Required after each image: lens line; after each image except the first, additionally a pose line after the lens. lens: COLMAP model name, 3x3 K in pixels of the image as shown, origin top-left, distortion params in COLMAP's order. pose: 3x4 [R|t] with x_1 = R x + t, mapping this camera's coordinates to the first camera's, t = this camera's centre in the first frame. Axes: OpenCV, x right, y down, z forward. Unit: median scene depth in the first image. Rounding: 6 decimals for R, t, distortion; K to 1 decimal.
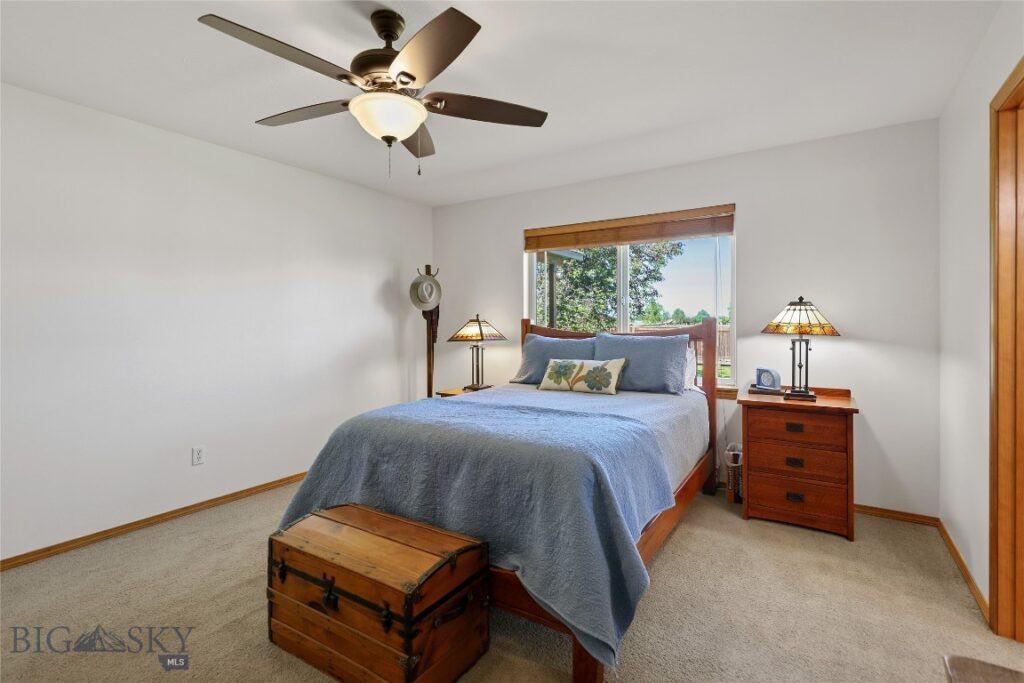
lens RADIAL K [[490.9, 0, 513.7], [0, 490.9, 330.5], [0, 0, 1]] dist [0.017802, 0.000157]
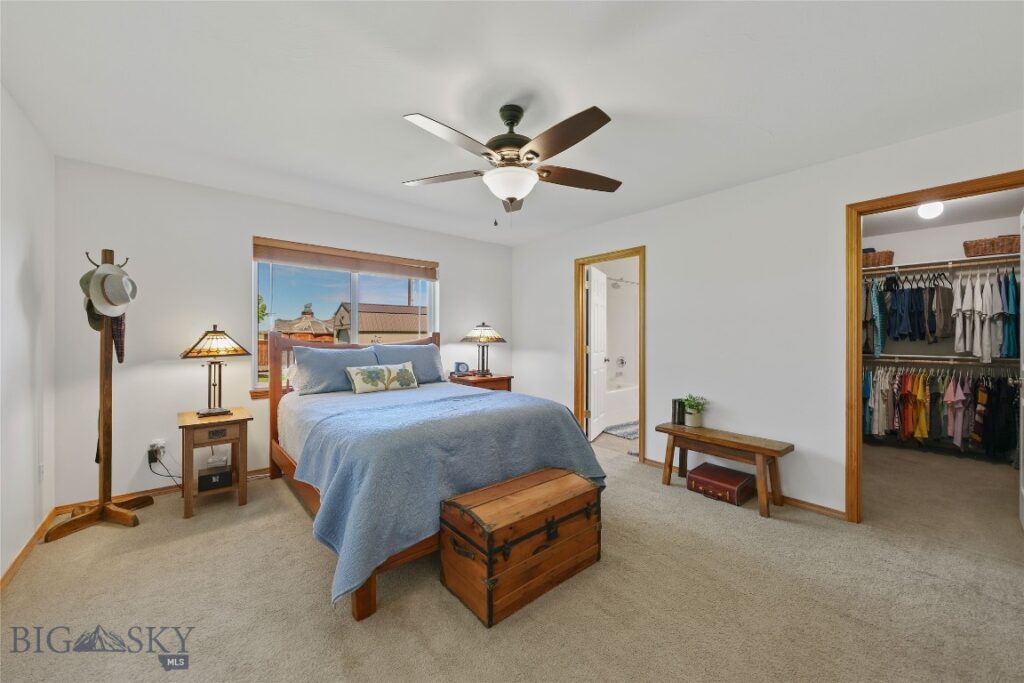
lens RADIAL K [[404.6, 0, 517.6], [0, 404.6, 335.9], [0, 0, 1]] dist [0.003572, 0.000168]
pose [[0.251347, 0.004581, 0.967886, -0.793596], [0.012305, 0.999893, -0.007928, -0.002033], [-0.967819, 0.013902, 0.251264, 0.423379]]
